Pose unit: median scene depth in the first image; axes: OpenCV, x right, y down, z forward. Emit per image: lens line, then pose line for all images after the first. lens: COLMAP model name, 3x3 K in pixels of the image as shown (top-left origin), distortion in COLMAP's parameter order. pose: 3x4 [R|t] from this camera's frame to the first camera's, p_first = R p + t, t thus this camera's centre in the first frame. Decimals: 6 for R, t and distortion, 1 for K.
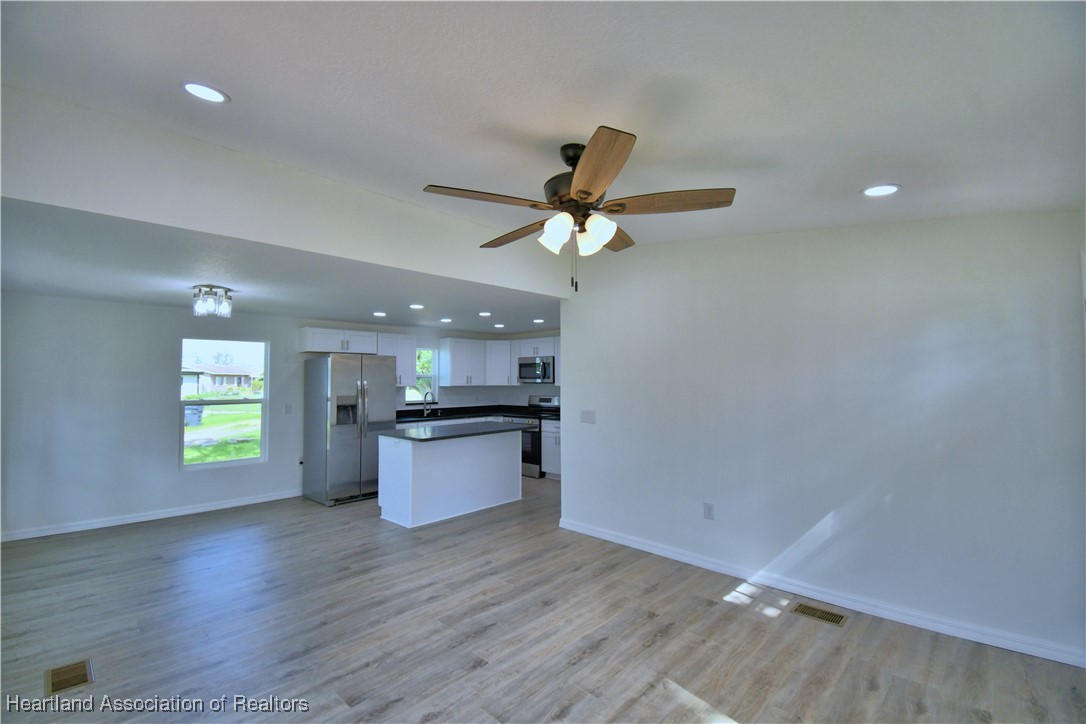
lens RADIAL K [[474.8, 0, 539.4], [0, 474.8, 362.3], [0, 0, 1]] dist [0.022191, -0.026243]
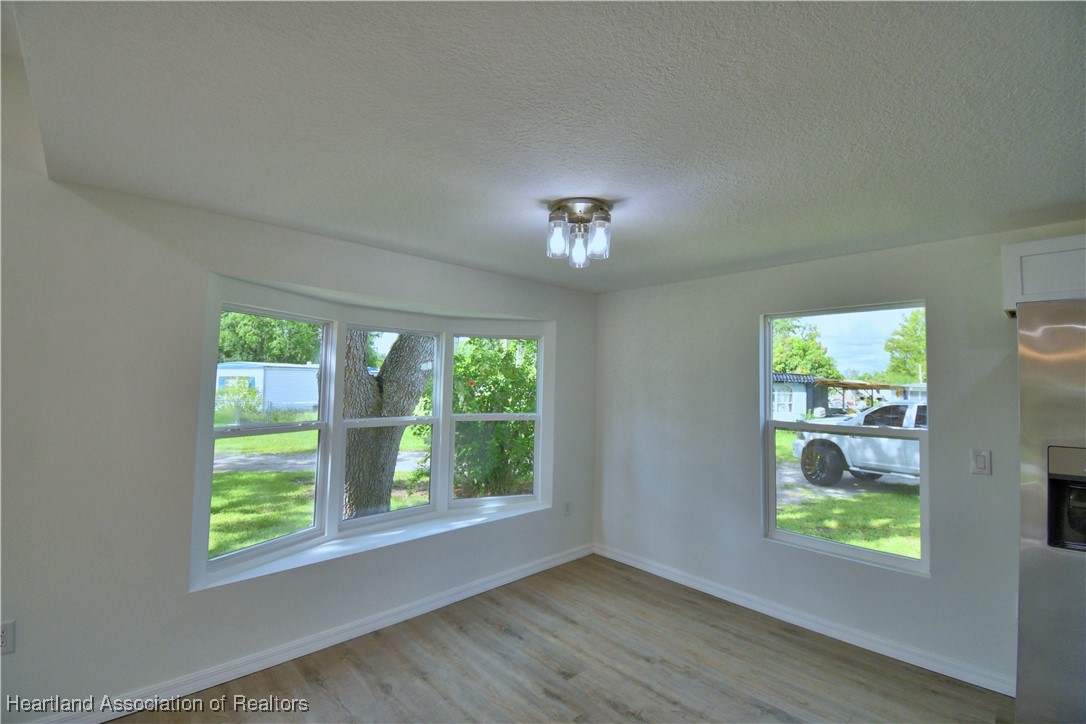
lens RADIAL K [[474.8, 0, 539.4], [0, 474.8, 362.3], [0, 0, 1]] dist [0.022191, -0.026243]
pose [[-0.055247, -0.042941, -0.997549, -0.170295], [0.018351, 0.998862, -0.044014, 0.038402], [0.998304, -0.020738, -0.054396, 0.993286]]
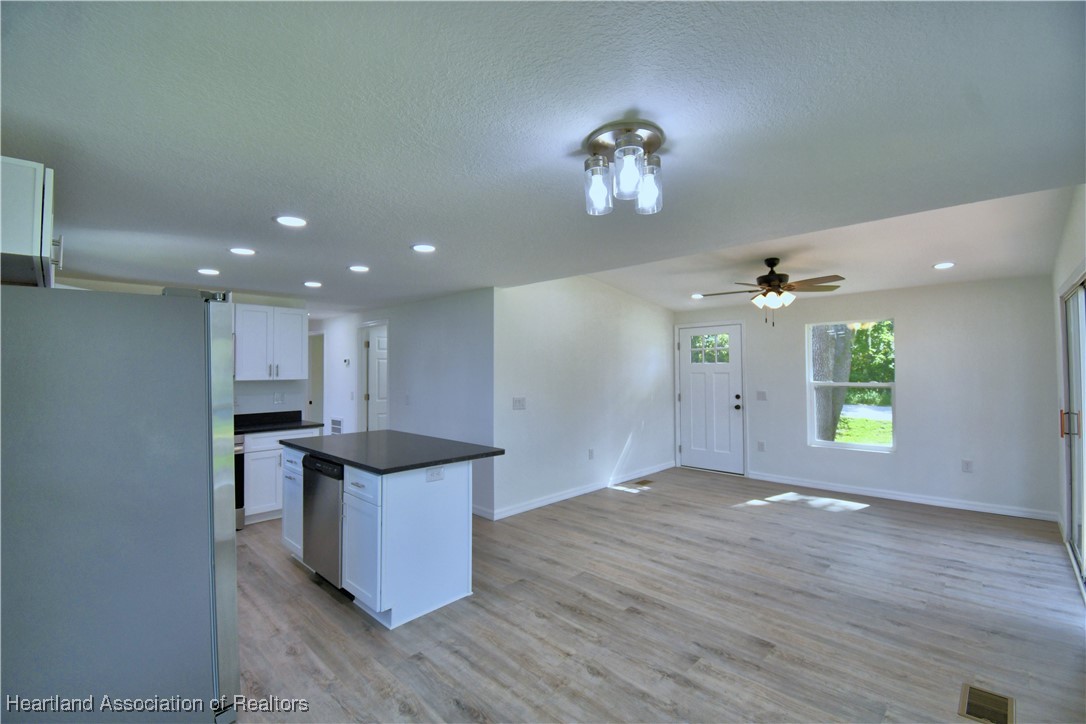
lens RADIAL K [[474.8, 0, 539.4], [0, 474.8, 362.3], [0, 0, 1]] dist [0.022191, -0.026243]
pose [[0.008661, 0.021393, 0.999734, -1.108536], [-0.031112, 0.999293, -0.021114, 0.048251], [-0.999478, -0.030921, 0.009321, 1.078125]]
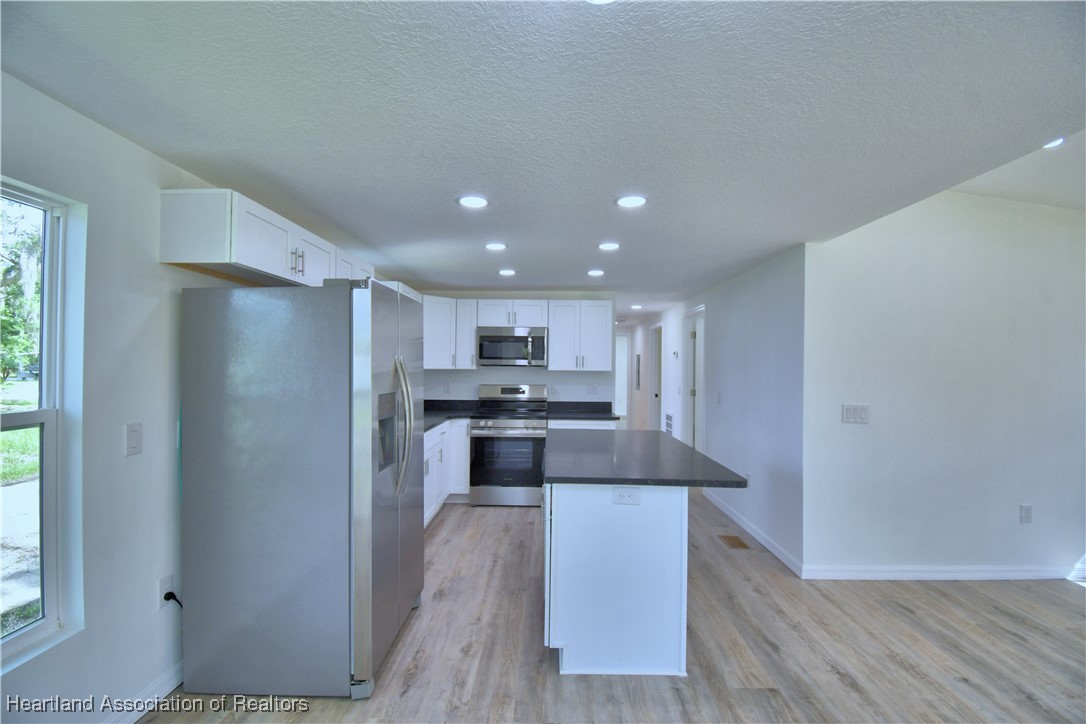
lens RADIAL K [[474.8, 0, 539.4], [0, 474.8, 362.3], [0, 0, 1]] dist [0.022191, -0.026243]
pose [[0.737093, 0.016984, 0.675577, -0.825576], [-0.038565, 0.999112, 0.016959, 0.049140], [-0.674690, -0.038554, 0.737094, 0.906224]]
